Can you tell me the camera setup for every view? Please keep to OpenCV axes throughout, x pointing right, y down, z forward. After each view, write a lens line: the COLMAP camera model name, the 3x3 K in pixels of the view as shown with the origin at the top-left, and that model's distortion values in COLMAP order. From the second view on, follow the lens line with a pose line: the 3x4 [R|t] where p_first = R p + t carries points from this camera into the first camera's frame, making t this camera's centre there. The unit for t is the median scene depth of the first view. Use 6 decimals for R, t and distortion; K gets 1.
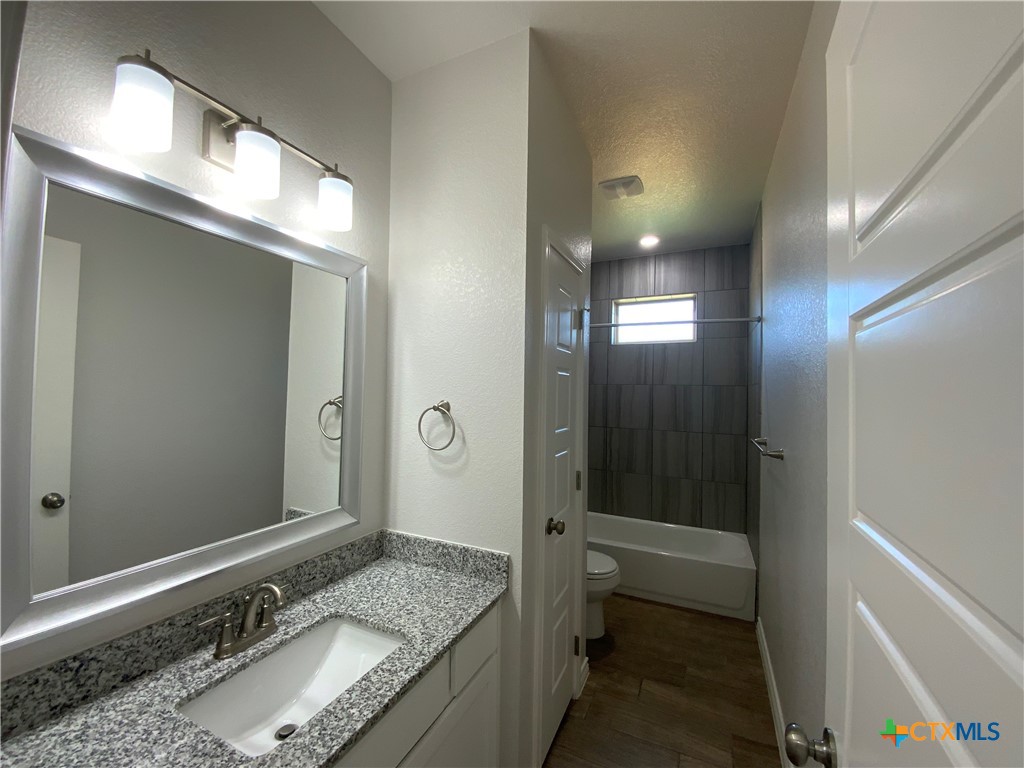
lens RADIAL K [[413.9, 0, 514.0], [0, 413.9, 382.9], [0, 0, 1]] dist [0.009919, -0.011411]
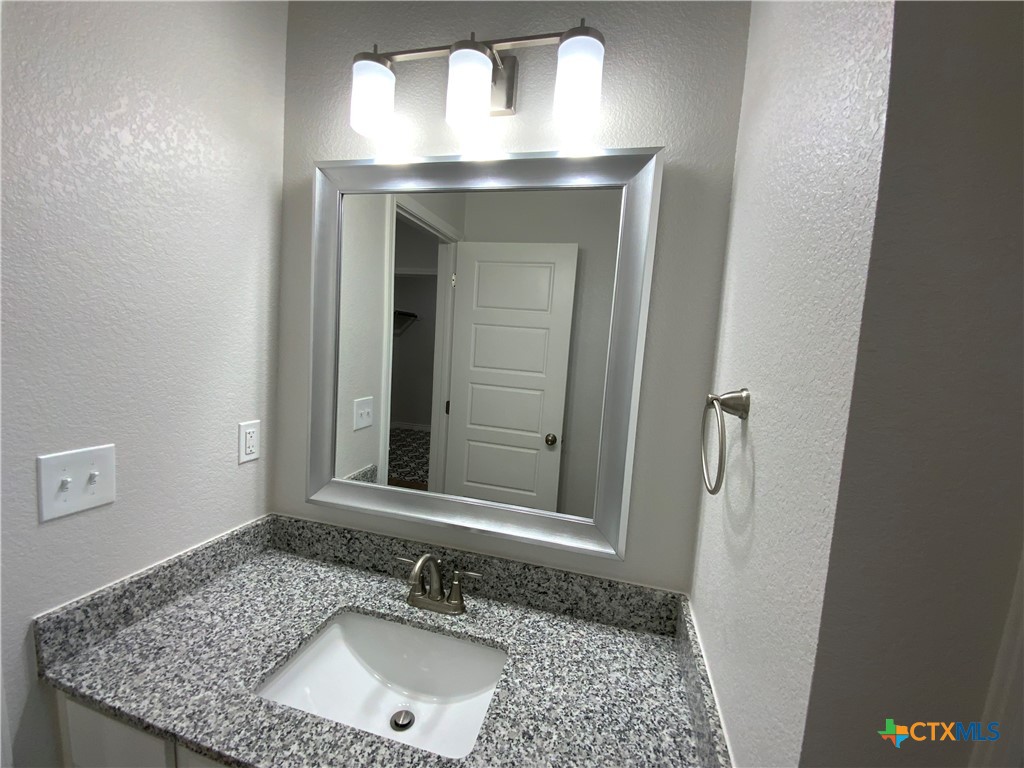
lens RADIAL K [[431.6, 0, 512.9], [0, 431.6, 379.1], [0, 0, 1]] dist [0.011429, 0.000380]
pose [[0.183273, 0.086072, -0.979287, 0.271813], [-0.044151, 0.995875, 0.079267, 0.000793], [0.982070, 0.028709, 0.186318, 0.747329]]
